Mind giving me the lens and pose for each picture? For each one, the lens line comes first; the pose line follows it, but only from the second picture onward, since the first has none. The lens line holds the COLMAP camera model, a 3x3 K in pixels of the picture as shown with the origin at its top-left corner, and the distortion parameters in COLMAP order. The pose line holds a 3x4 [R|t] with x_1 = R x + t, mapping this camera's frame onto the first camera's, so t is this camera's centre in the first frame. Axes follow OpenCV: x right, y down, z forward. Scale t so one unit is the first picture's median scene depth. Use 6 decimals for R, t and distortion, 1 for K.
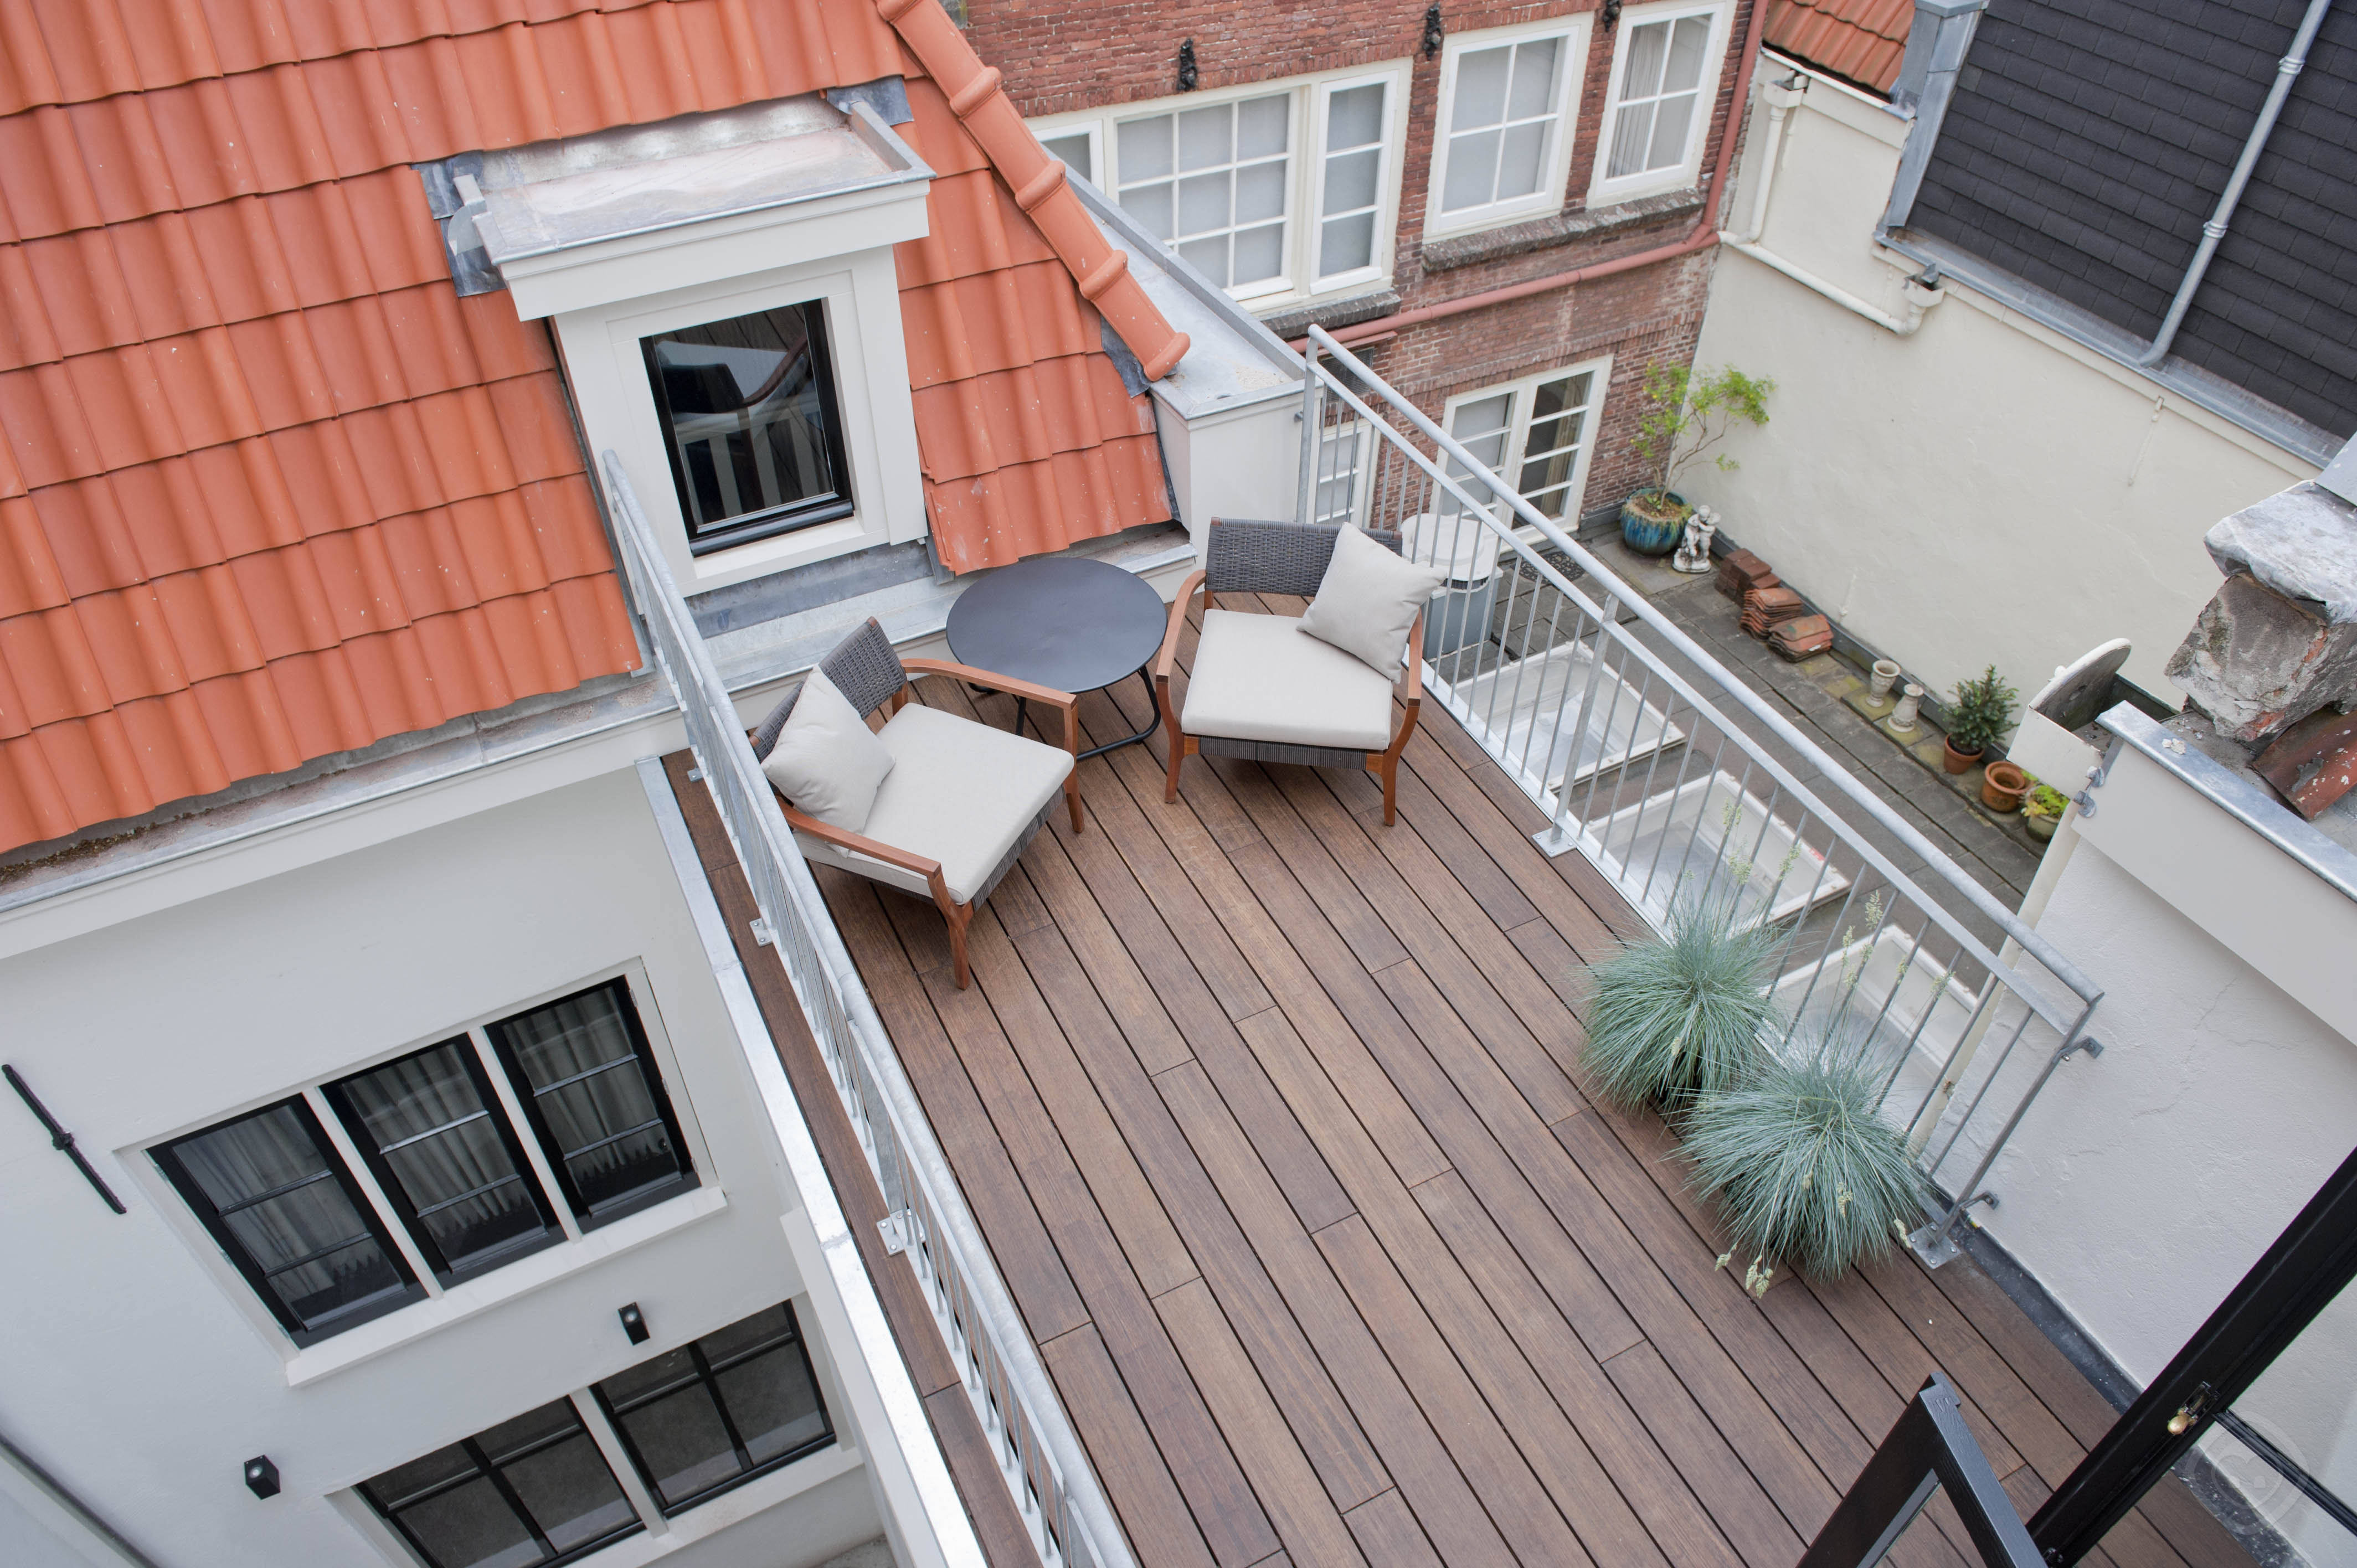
lens RADIAL K [[1601.6, 0, 1175.6], [0, 1601.6, 784.1], [0, 0, 1]] dist [-0.053234, 0.000208]
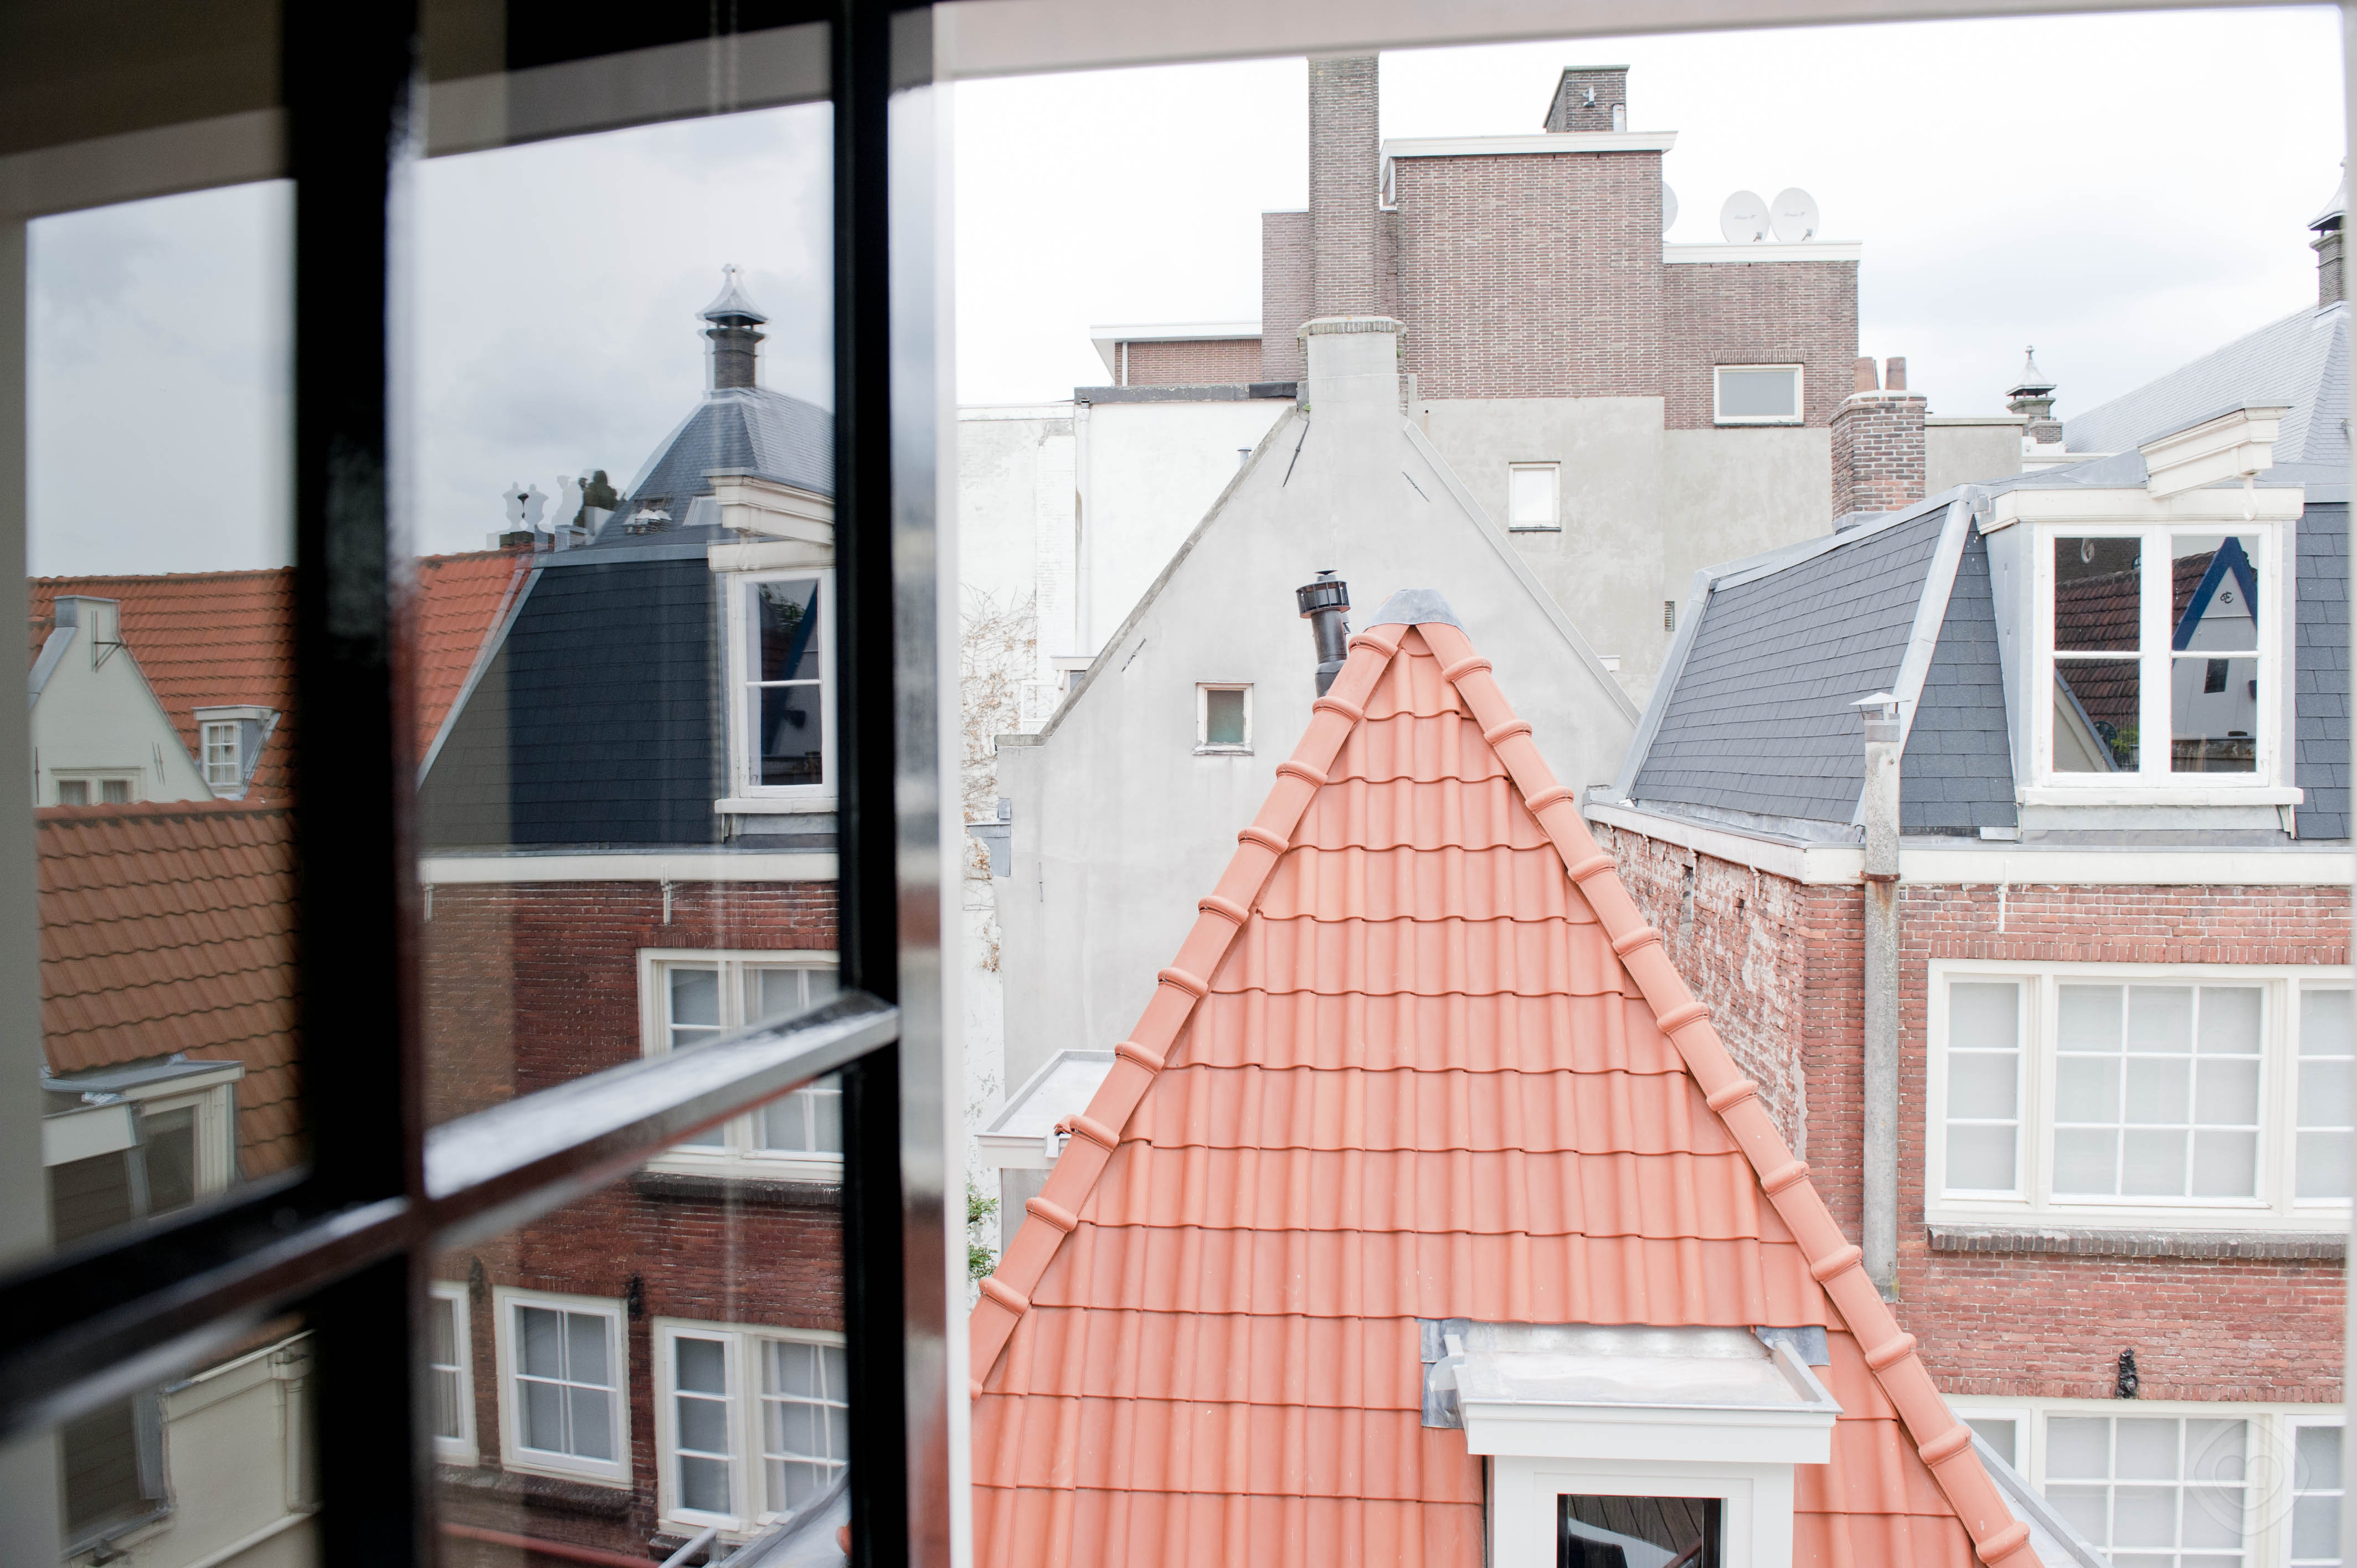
lens RADIAL K [[1601.6, 0, 1175.6], [0, 1601.6, 784.1], [0, 0, 1]] dist [-0.053234, 0.000208]
pose [[0.844596, 0.000906, -0.535404, 0.045258], [-0.363560, 0.735073, -0.572269, 0.097984], [0.393042, 0.677988, 0.621169, -0.181691]]
